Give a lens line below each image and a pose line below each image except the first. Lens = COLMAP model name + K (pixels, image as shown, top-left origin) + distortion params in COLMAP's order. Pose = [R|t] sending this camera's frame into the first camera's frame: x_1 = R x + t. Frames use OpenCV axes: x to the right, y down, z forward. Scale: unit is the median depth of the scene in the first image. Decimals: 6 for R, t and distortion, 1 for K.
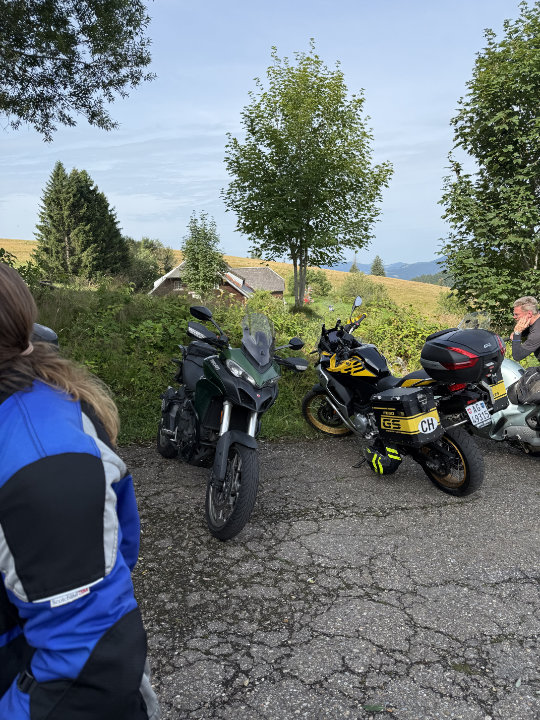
lens RADIAL K [[499.8, 0, 269.1], [0, 499.8, 360.2], [0, 0, 1]] dist [0.050419, -0.057682]
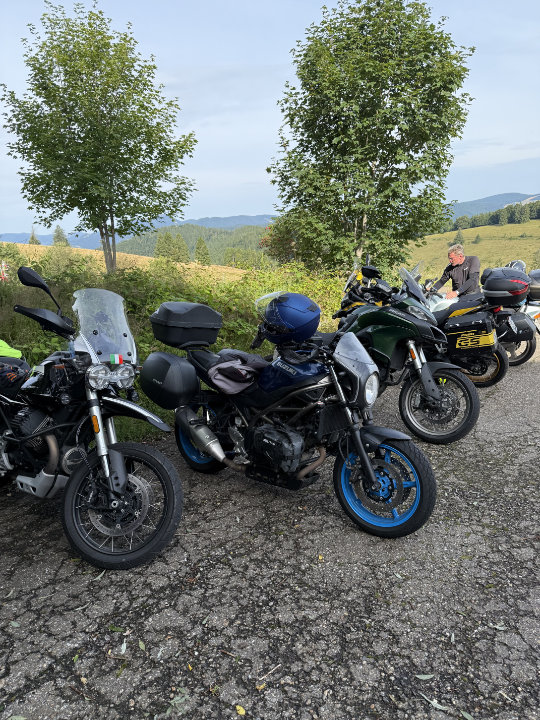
lens RADIAL K [[499.8, 0, 269.1], [0, 499.8, 358.7], [0, 0, 1]] dist [0.050419, -0.057682]
pose [[0.835093, -0.171235, 0.522780, -0.254332], [0.140941, 0.985199, 0.097558, -0.011143], [-0.531747, -0.007789, 0.846867, 0.029684]]
